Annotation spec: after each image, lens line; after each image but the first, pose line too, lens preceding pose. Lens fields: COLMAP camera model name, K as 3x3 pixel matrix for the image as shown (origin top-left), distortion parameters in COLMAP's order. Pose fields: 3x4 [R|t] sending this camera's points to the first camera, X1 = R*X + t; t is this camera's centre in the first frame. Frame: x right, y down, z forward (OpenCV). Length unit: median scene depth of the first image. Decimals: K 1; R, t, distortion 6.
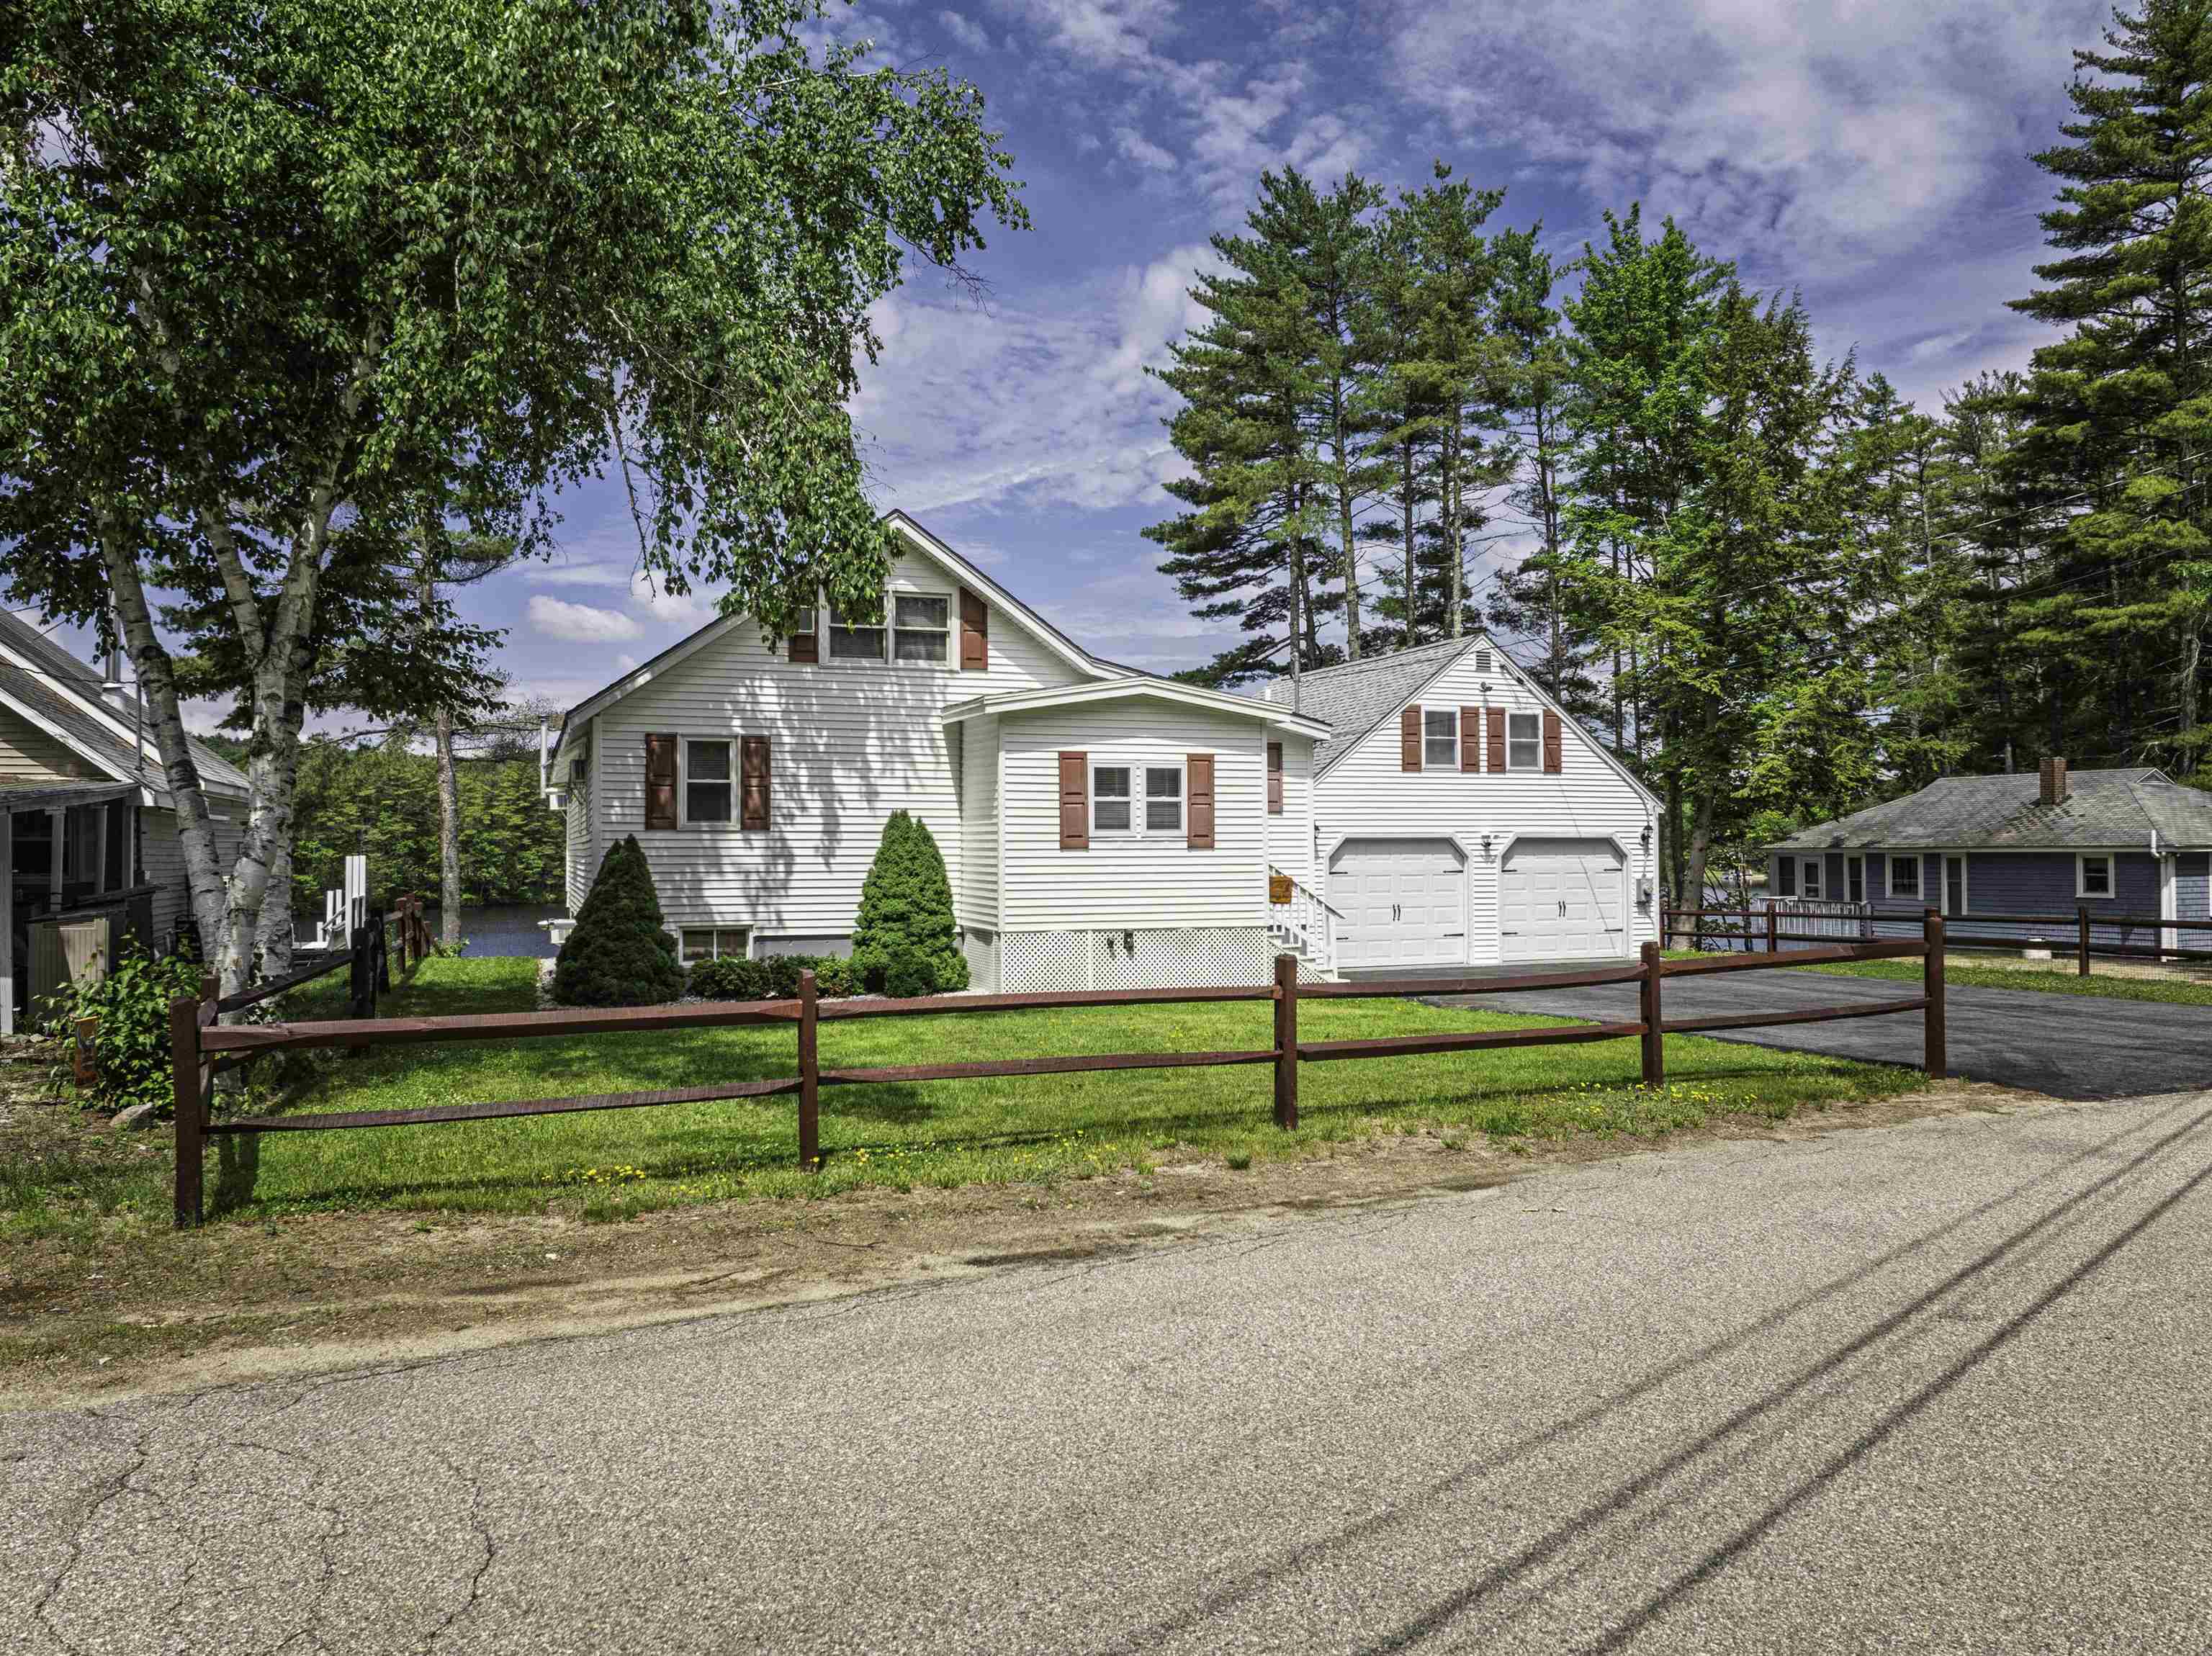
lens RADIAL K [[1545.9, 0, 1094.6], [0, 1545.9, 830.9], [0, 0, 1]] dist [-0.030091, -0.003238]
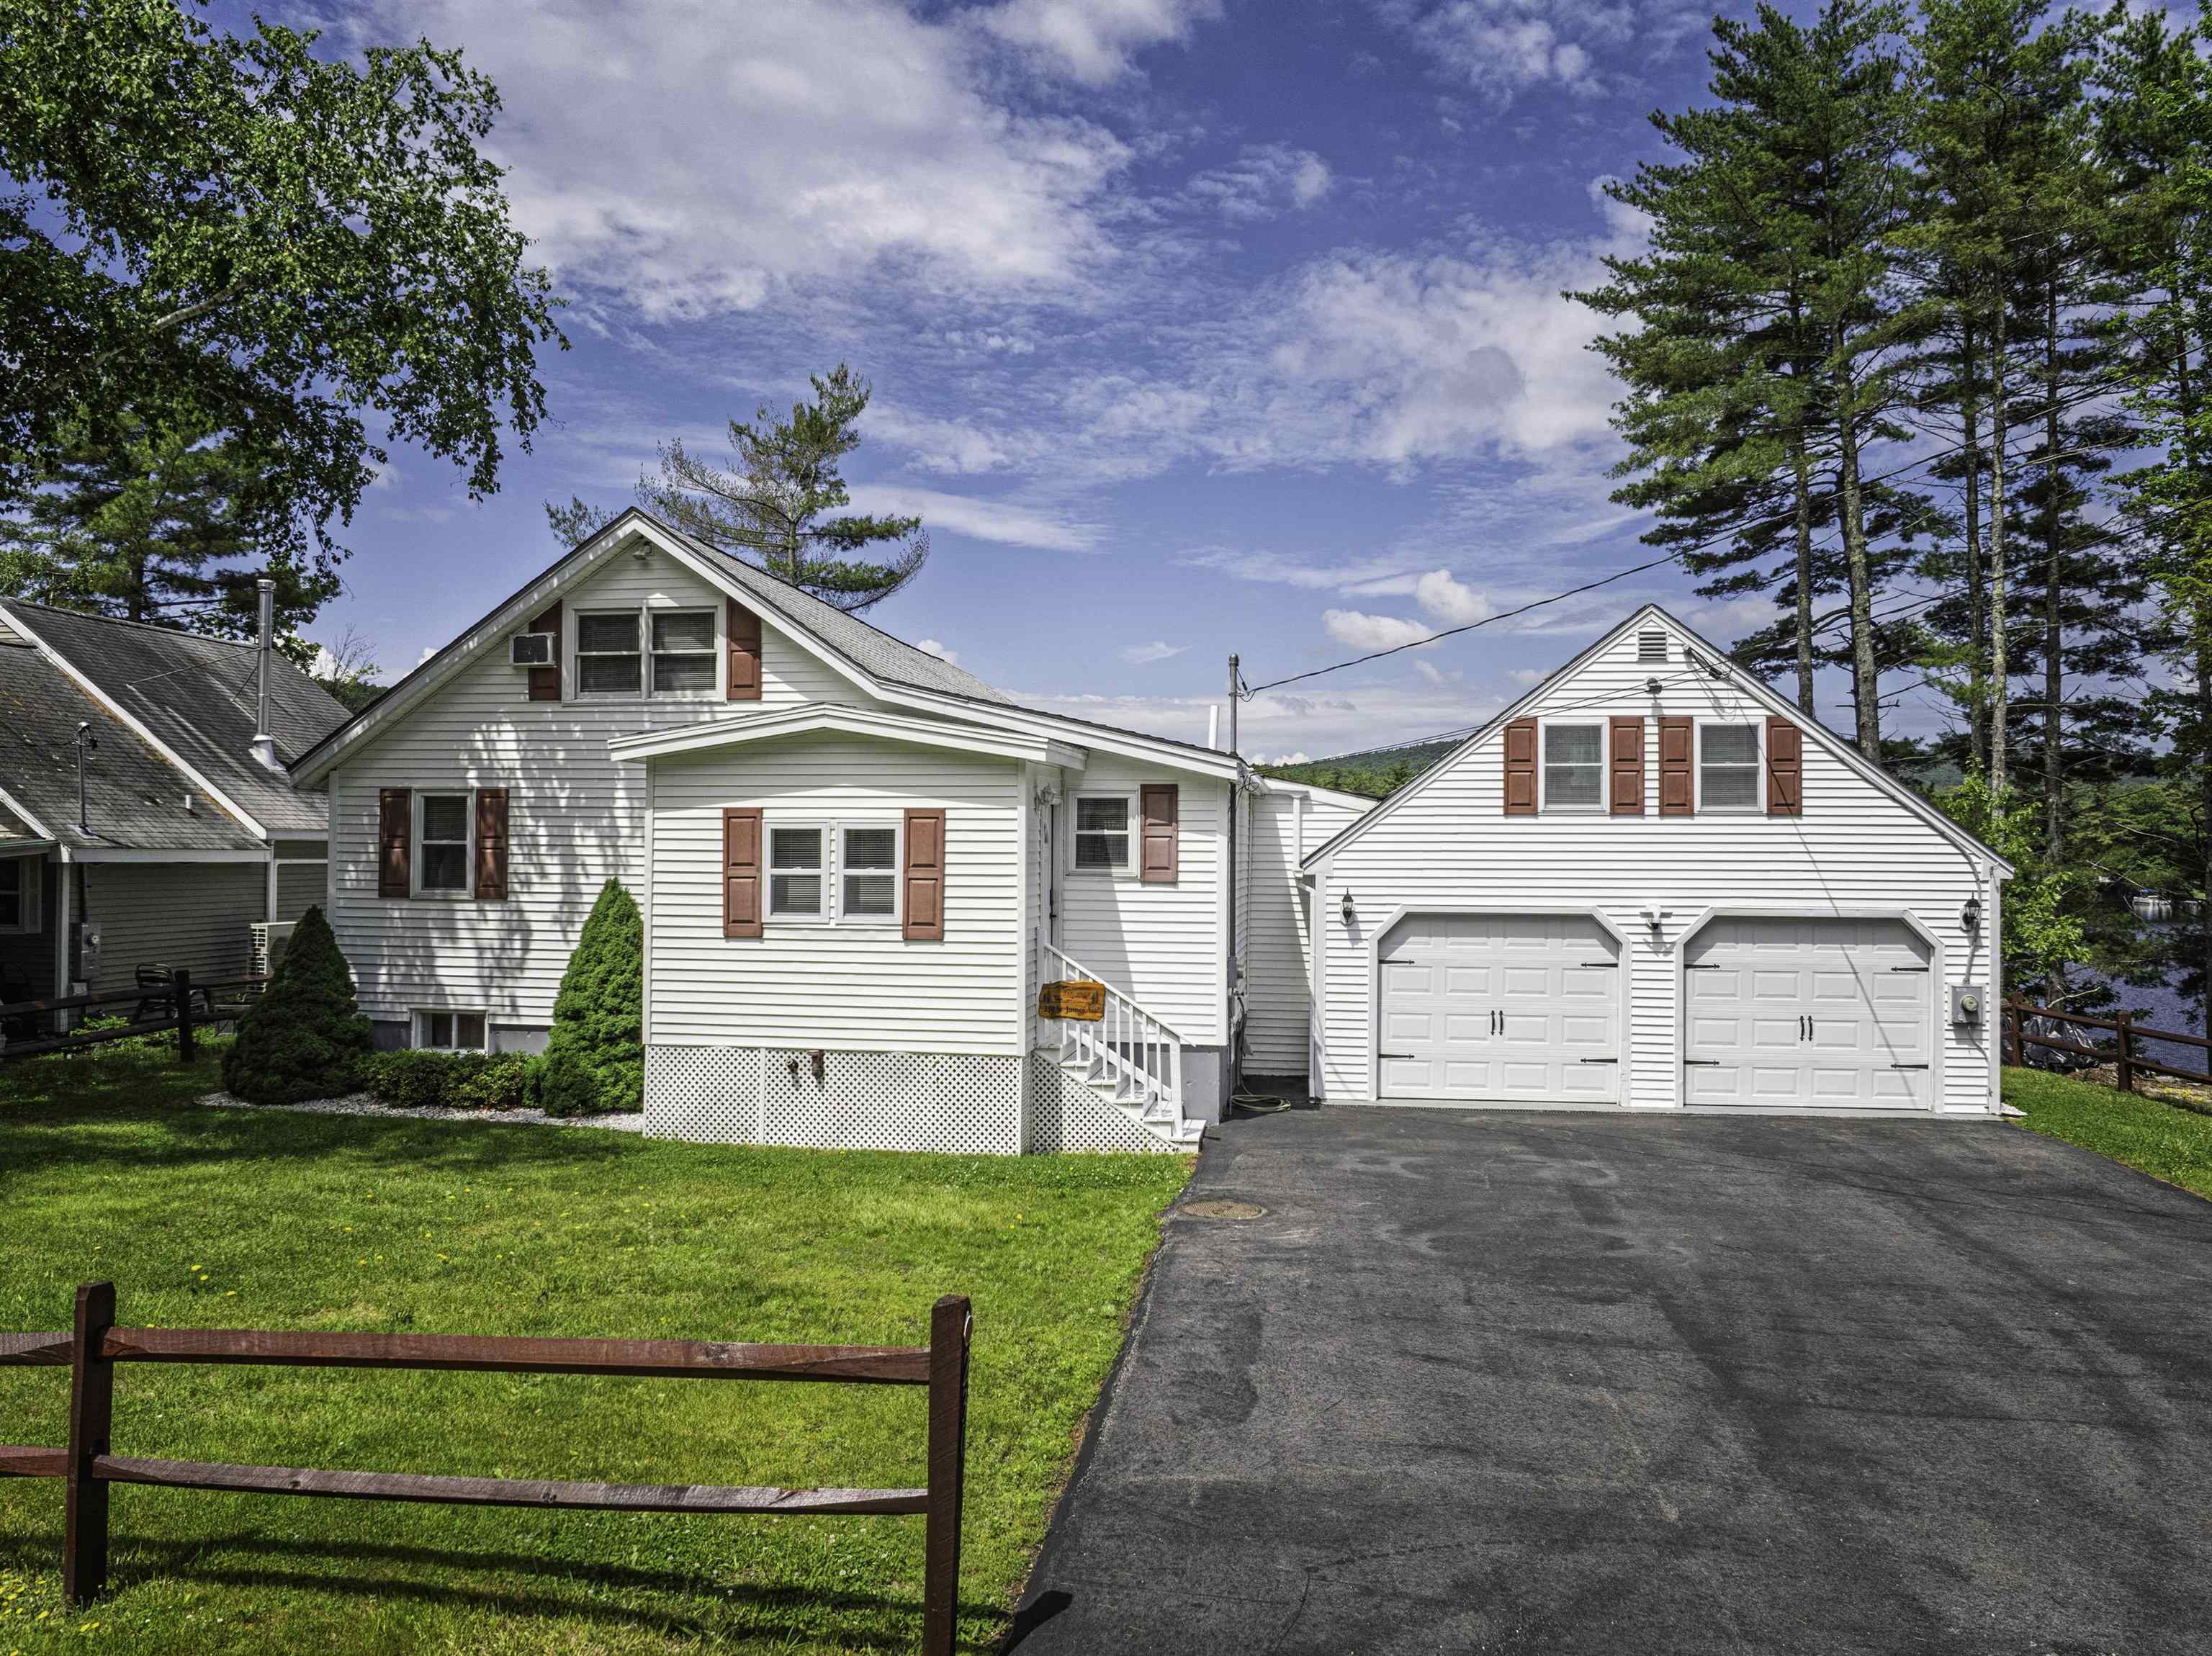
lens RADIAL K [[1553.8, 0, 1096.7], [0, 1553.8, 827.1], [0, 0, 1]] dist [-0.041369, 0.009147]
pose [[0.875076, 0.003103, -0.483976, 0.480362], [-0.005408, 0.999980, -0.003366, -0.038987], [0.483956, 0.005563, 0.875075, 0.409314]]
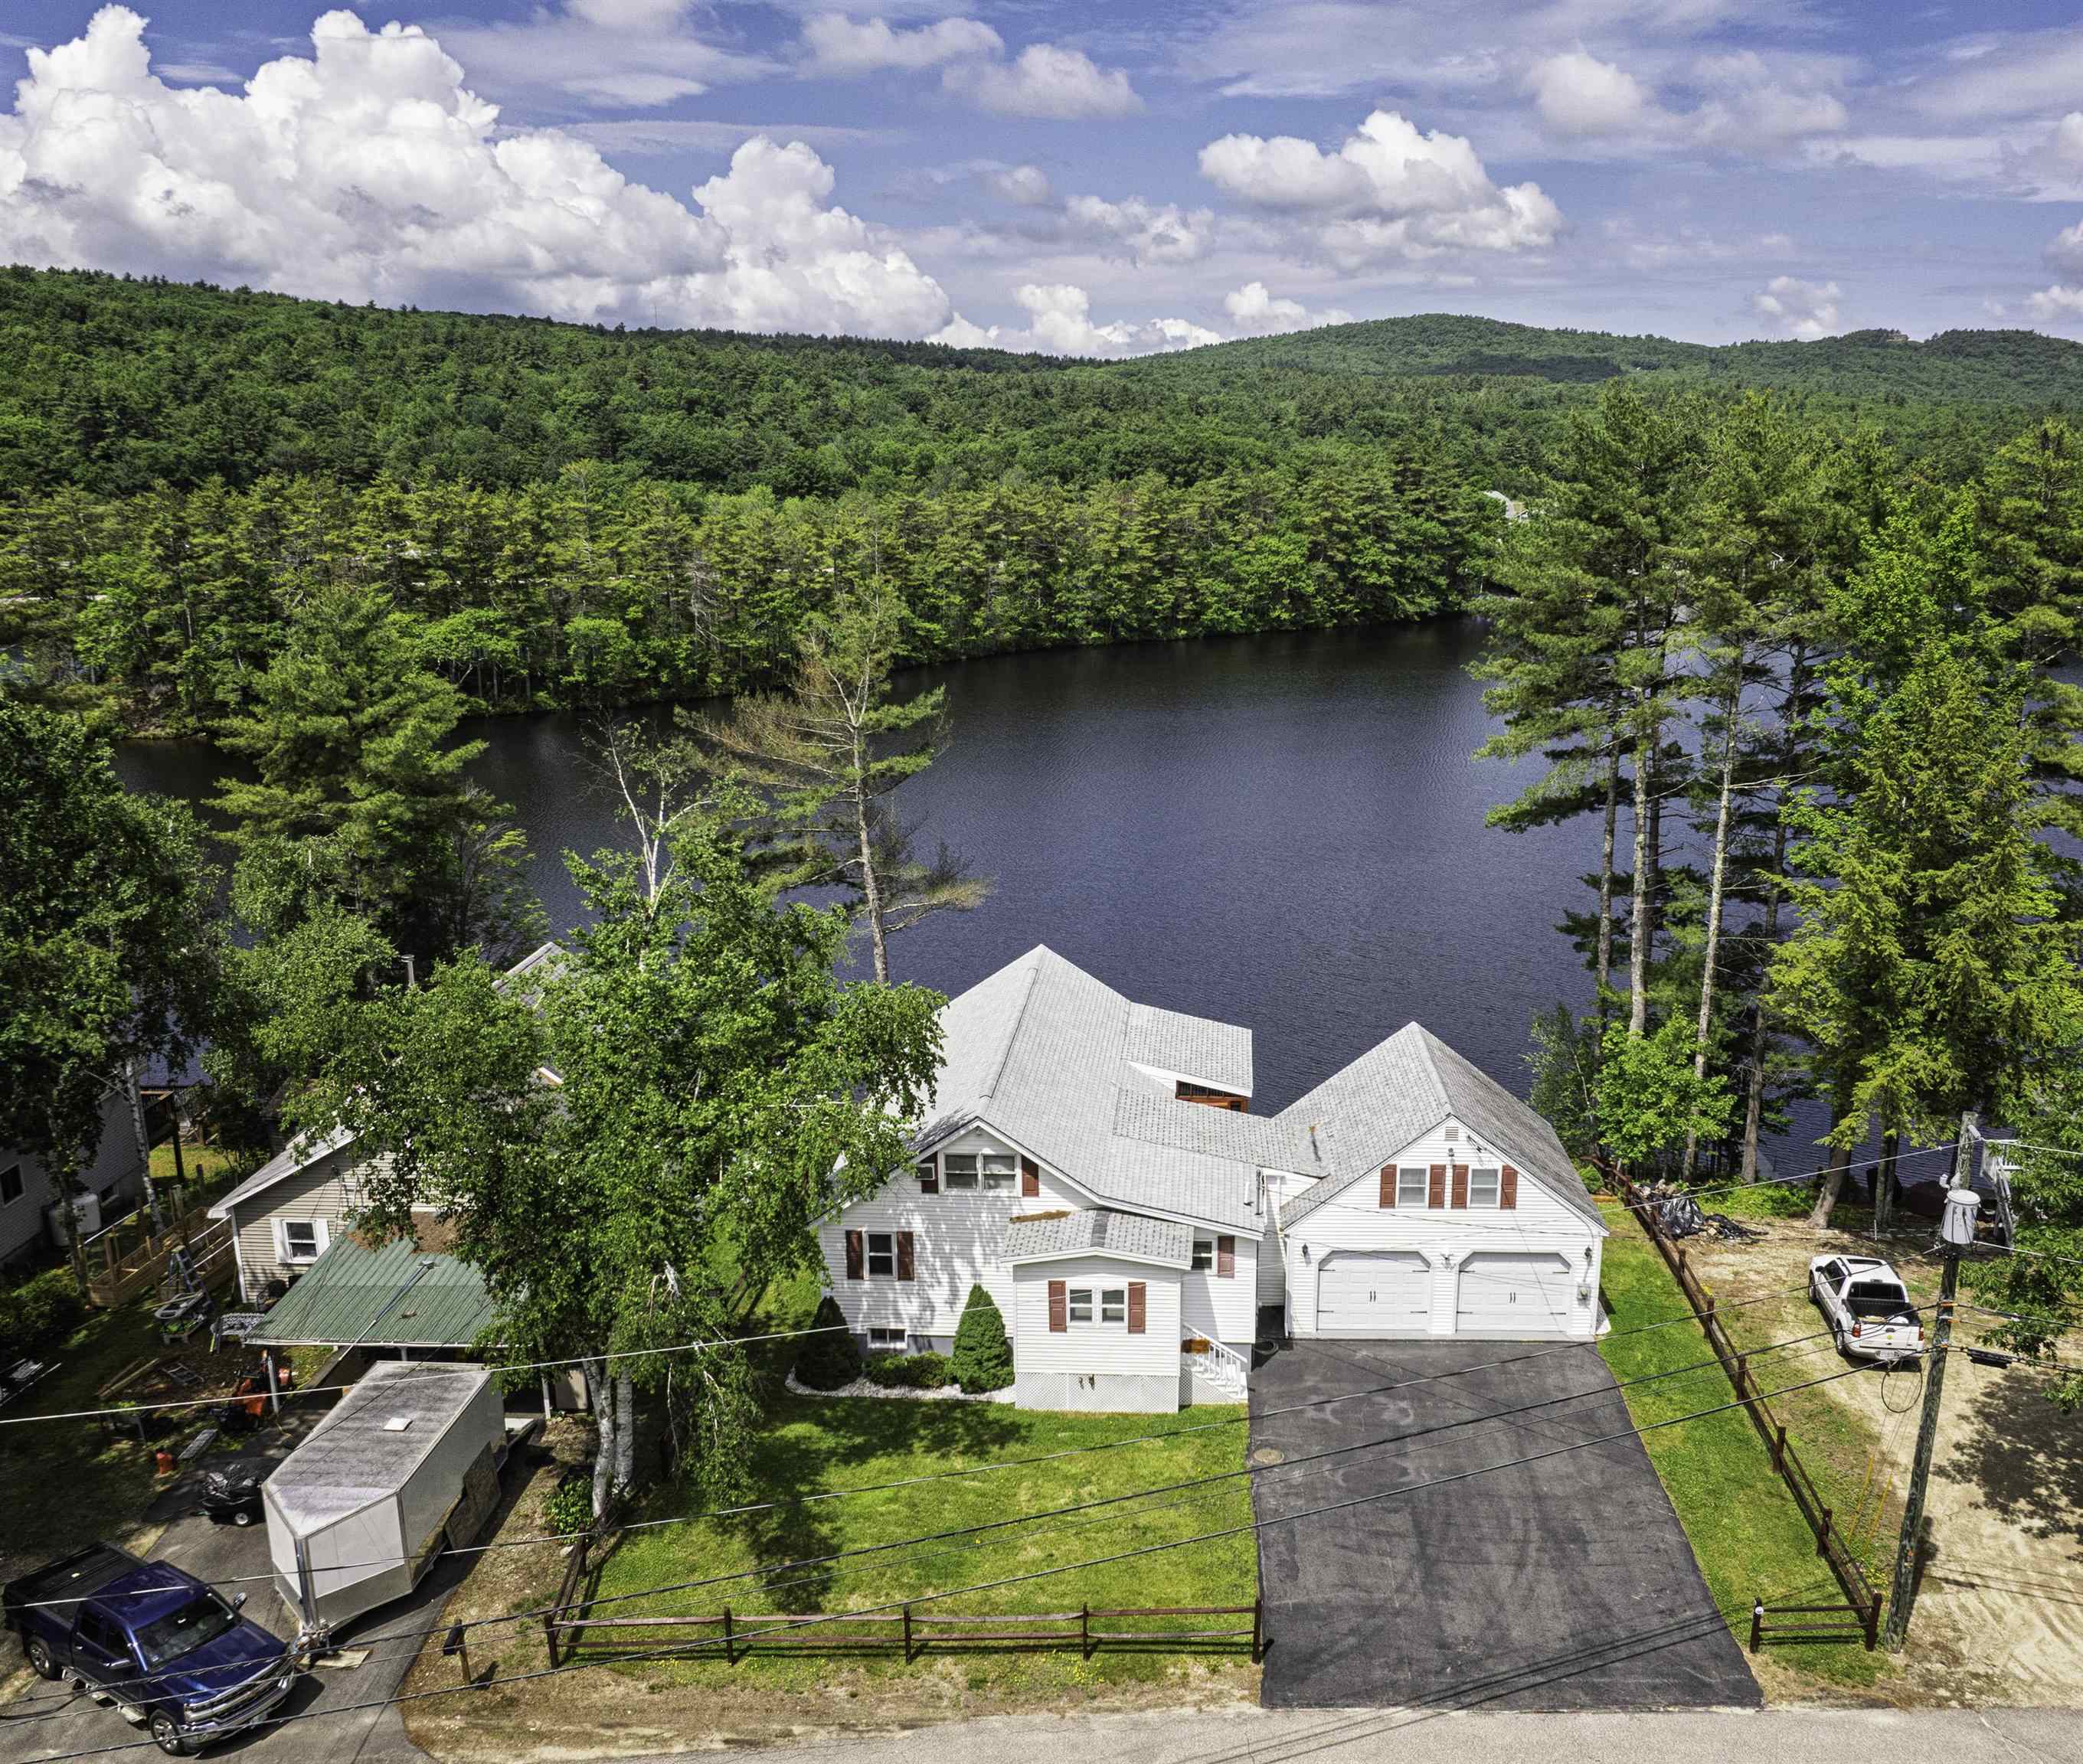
lens RADIAL K [[1847.2, 0, 1148.3], [0, 1847.2, 1002.2], [0, 0, 1]] dist [-0.009063, -0.005642]
pose [[0.925129, 0.112801, -0.362509, 0.773885], [-0.003133, 0.957077, 0.289815, -0.923675], [0.379640, -0.266981, 0.885773, -0.702411]]
